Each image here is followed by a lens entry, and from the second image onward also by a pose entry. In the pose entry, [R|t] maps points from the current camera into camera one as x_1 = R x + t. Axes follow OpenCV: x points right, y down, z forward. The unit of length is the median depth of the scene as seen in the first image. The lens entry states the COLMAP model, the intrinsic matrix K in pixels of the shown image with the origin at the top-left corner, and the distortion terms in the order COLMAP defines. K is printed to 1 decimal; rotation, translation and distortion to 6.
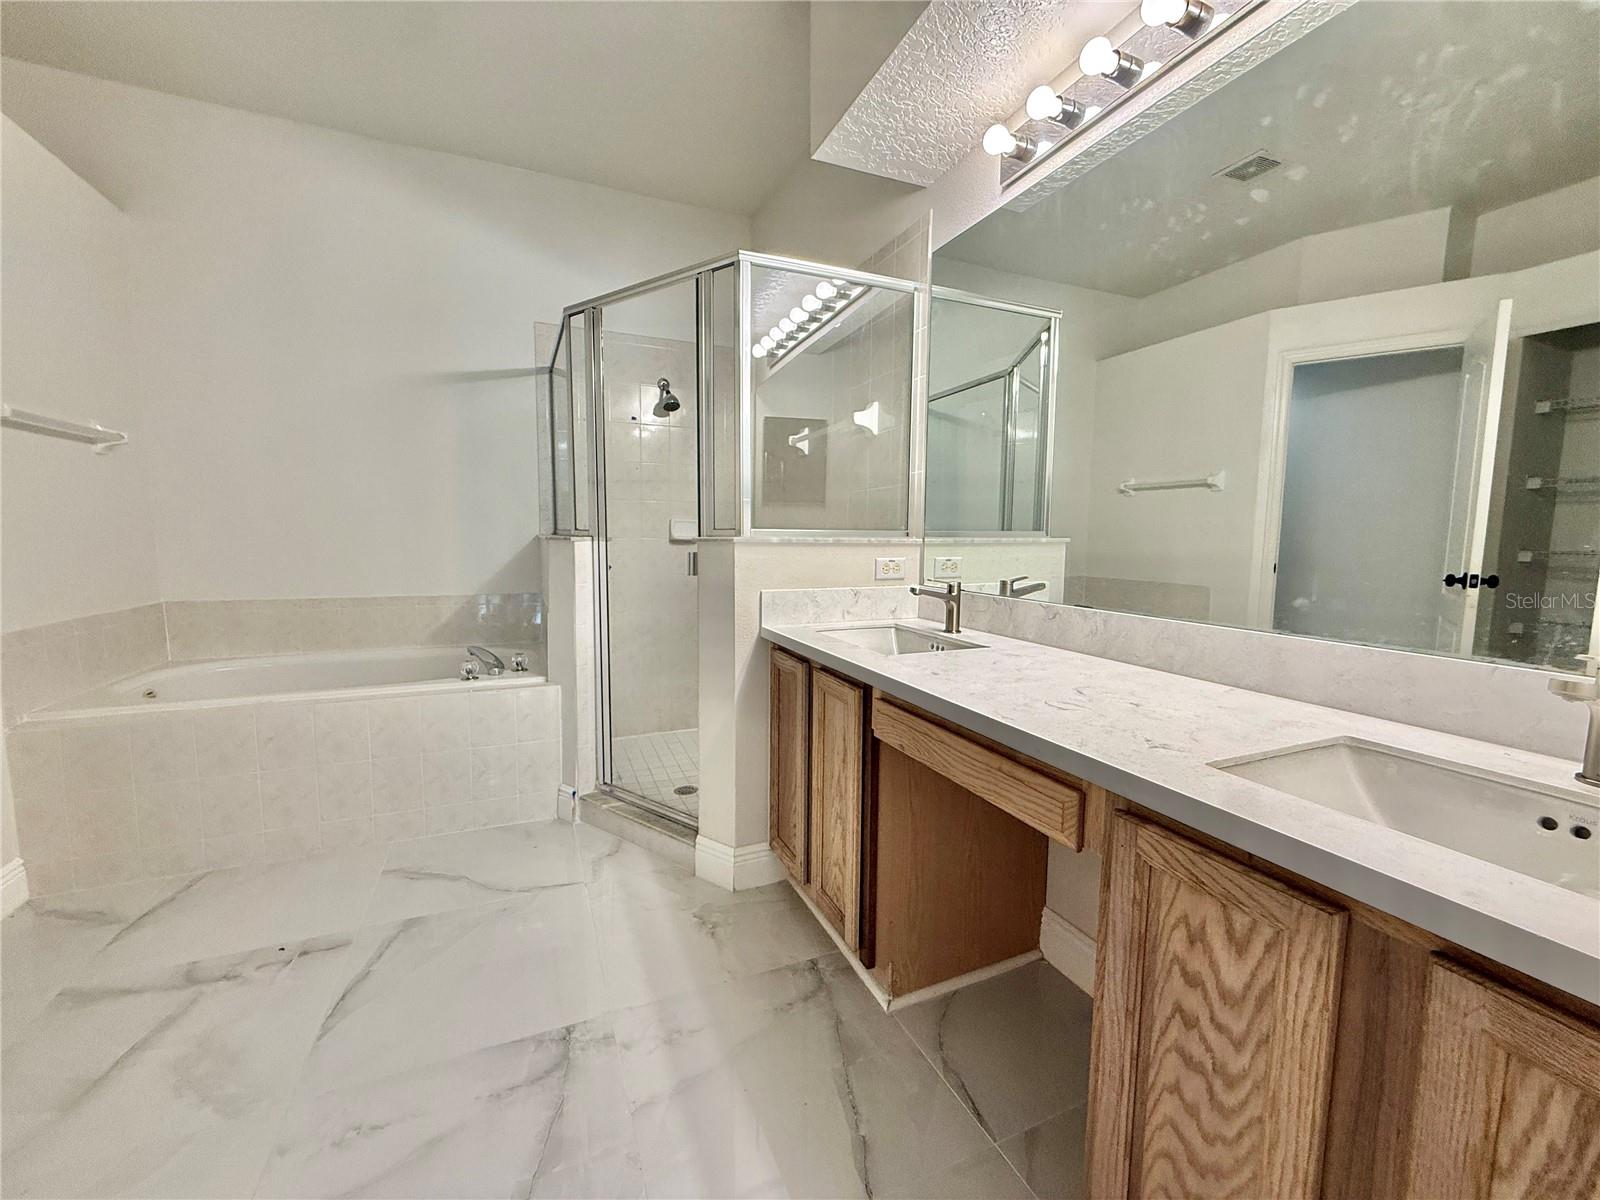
lens RADIAL K [[638.7, 0, 797.6], [0, 638.7, 599.1], [0, 0, 1]] dist [-0.000769, -0.000427]
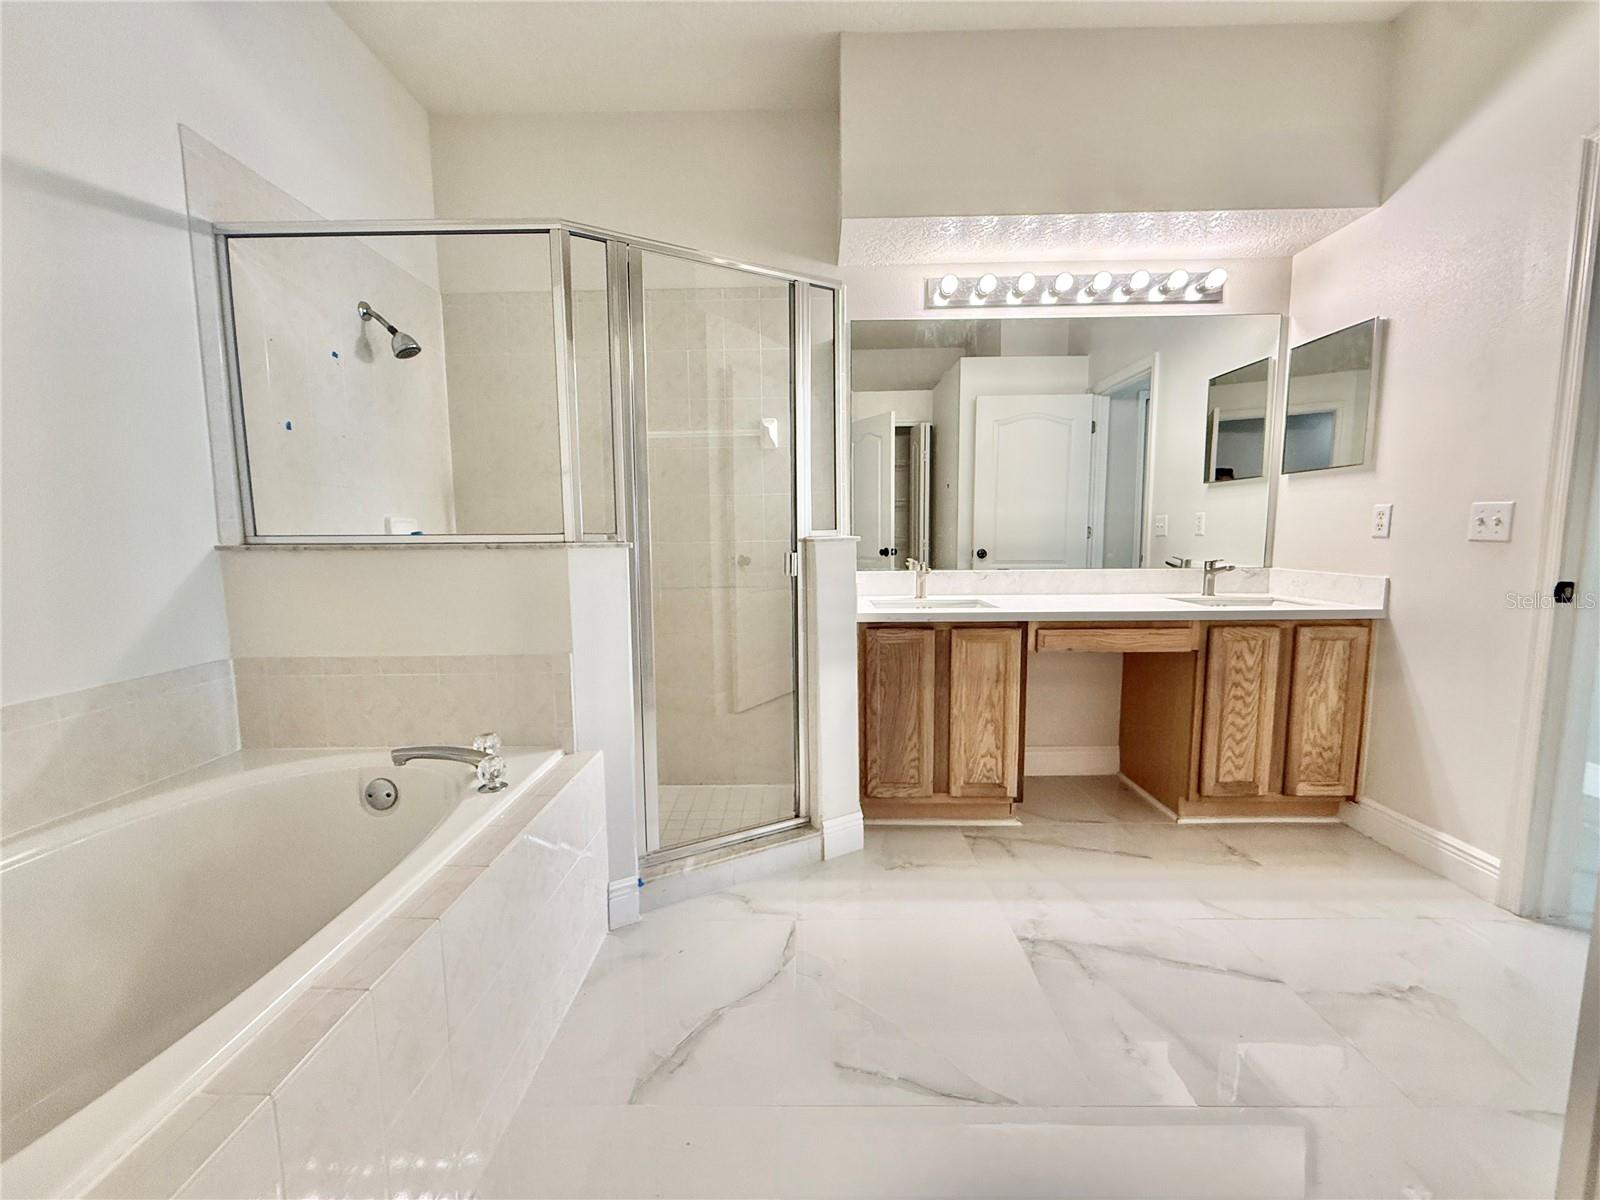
lens RADIAL K [[638.7, 0, 797.6], [0, 638.7, 599.1], [0, 0, 1]] dist [-0.000769, -0.000427]
pose [[0.410728, -0.106441, 0.905523, -1.856161], [0.106683, 0.991951, 0.068211, -0.117730], [-0.905495, 0.068588, 0.418778, 0.984830]]
